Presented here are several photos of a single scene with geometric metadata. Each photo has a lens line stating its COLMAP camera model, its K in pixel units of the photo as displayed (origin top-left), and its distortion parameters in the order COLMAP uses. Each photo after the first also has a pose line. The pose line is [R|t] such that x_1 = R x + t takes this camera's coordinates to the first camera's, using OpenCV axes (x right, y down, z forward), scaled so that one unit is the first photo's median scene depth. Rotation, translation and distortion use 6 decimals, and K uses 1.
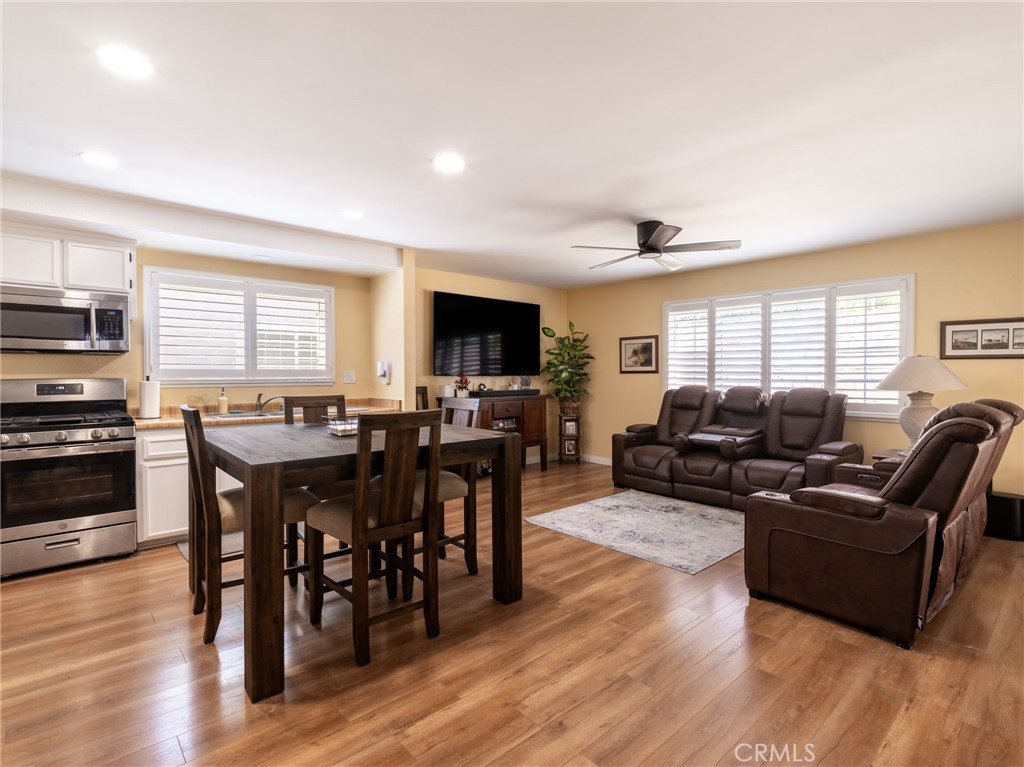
lens RADIAL K [[523.2, 0, 528.3], [0, 523.2, 381.9], [0, 0, 1]] dist [0.005330, -0.006792]
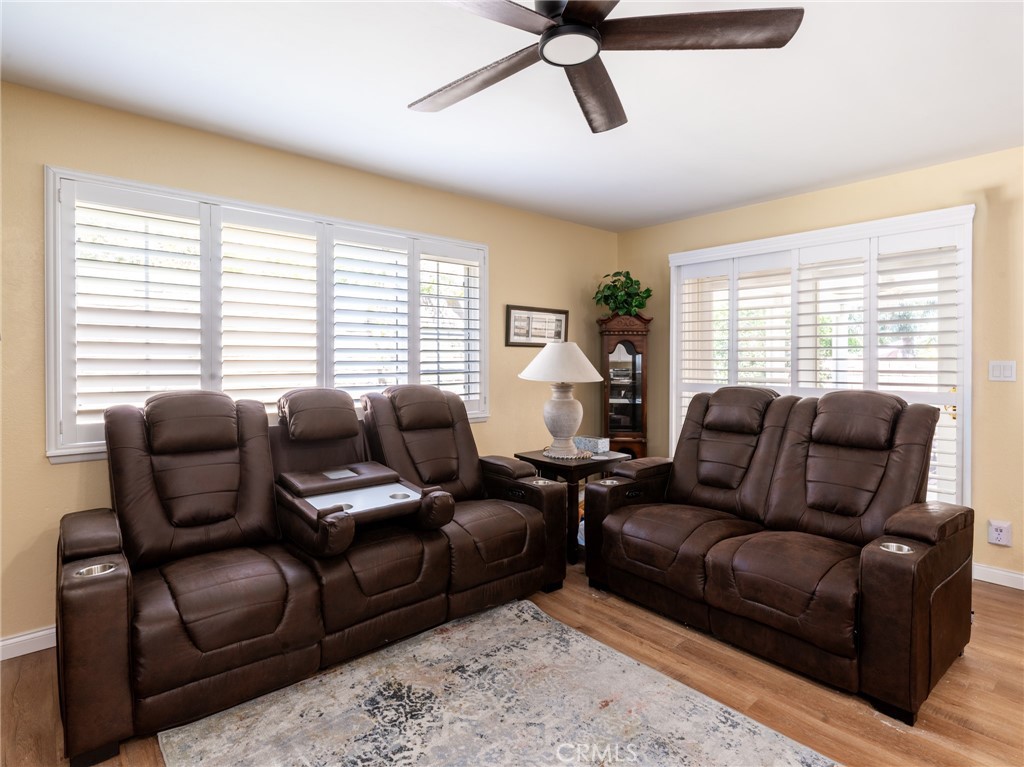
lens RADIAL K [[523.2, 0, 473.4], [0, 523.2, 375.8], [0, 0, 1]] dist [0.005330, -0.006792]
pose [[0.034661, -0.026922, 0.999036, -0.135230], [0.021826, 0.999419, 0.026175, -0.017106], [-0.999161, 0.020898, 0.035228, 1.051152]]
